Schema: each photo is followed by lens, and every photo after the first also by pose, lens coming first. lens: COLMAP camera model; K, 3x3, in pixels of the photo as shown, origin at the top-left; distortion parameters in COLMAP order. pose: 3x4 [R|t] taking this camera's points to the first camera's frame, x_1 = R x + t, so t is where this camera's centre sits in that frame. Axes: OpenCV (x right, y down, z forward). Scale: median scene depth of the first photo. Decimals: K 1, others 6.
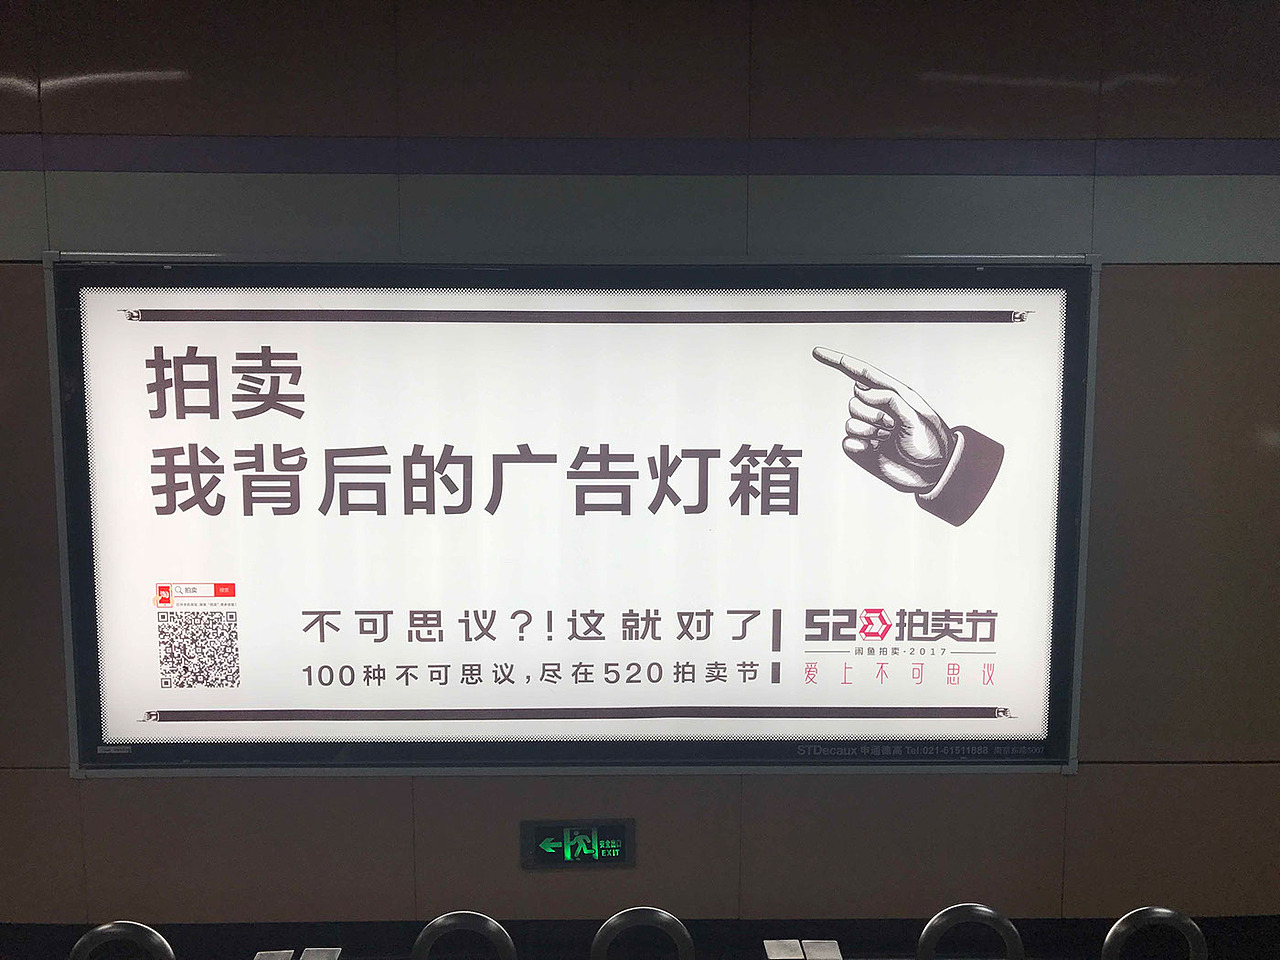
lens RADIAL K [[1045.9, 0, 642.4], [0, 1045.9, 481.4], [0, 0, 1]] dist [0.009459, -0.060390]
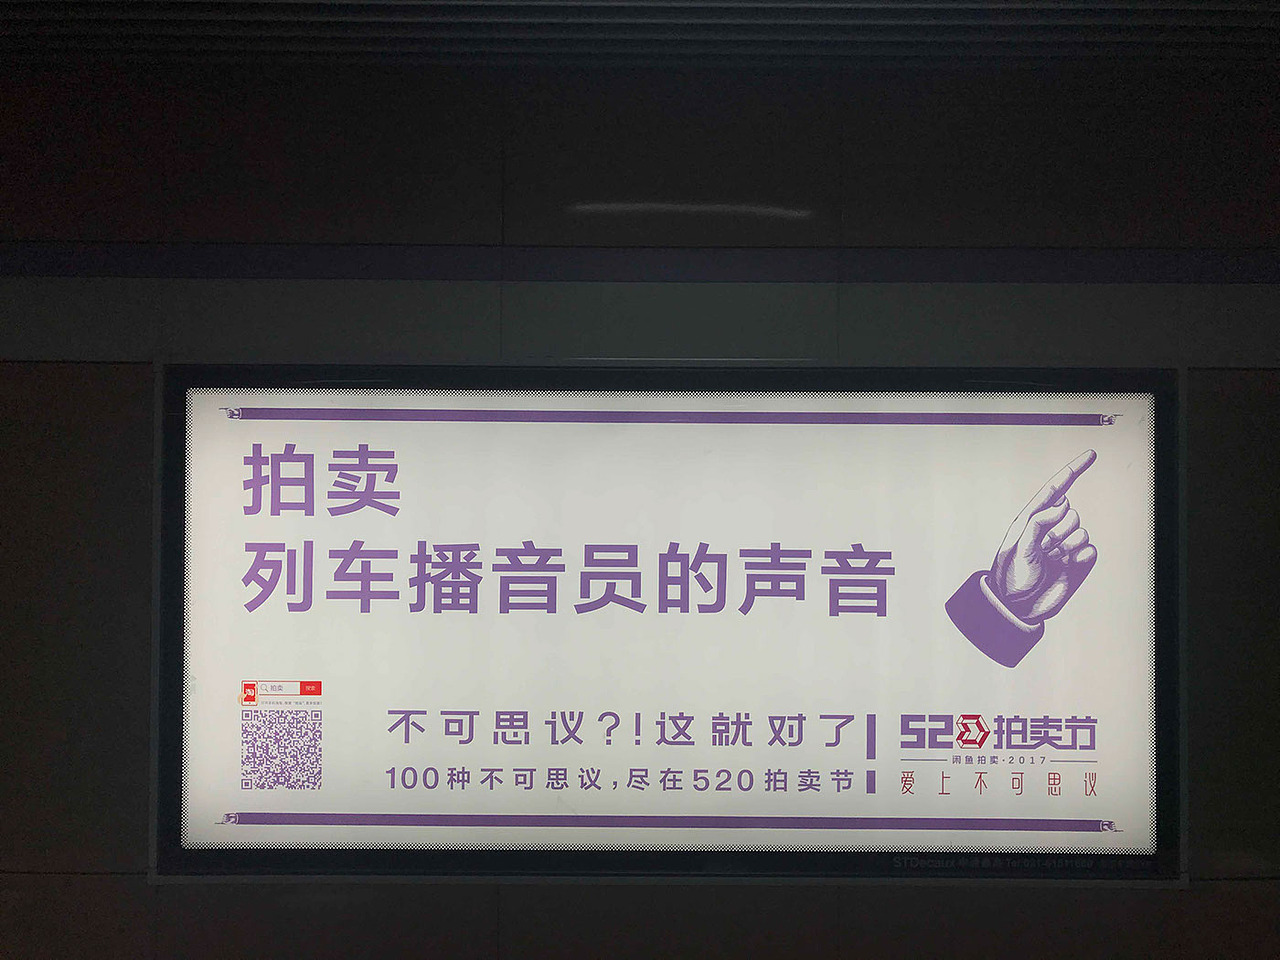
lens RADIAL K [[1045.9, 0, 549.4], [0, 1045.9, 449.7], [0, 0, 1]] dist [0.009459, -0.060390]
pose [[0.999676, 0.005695, -0.024800, -0.149415], [-0.008741, 0.992180, -0.124506, 0.001089], [0.023897, 0.124683, 0.991909, -0.006748]]
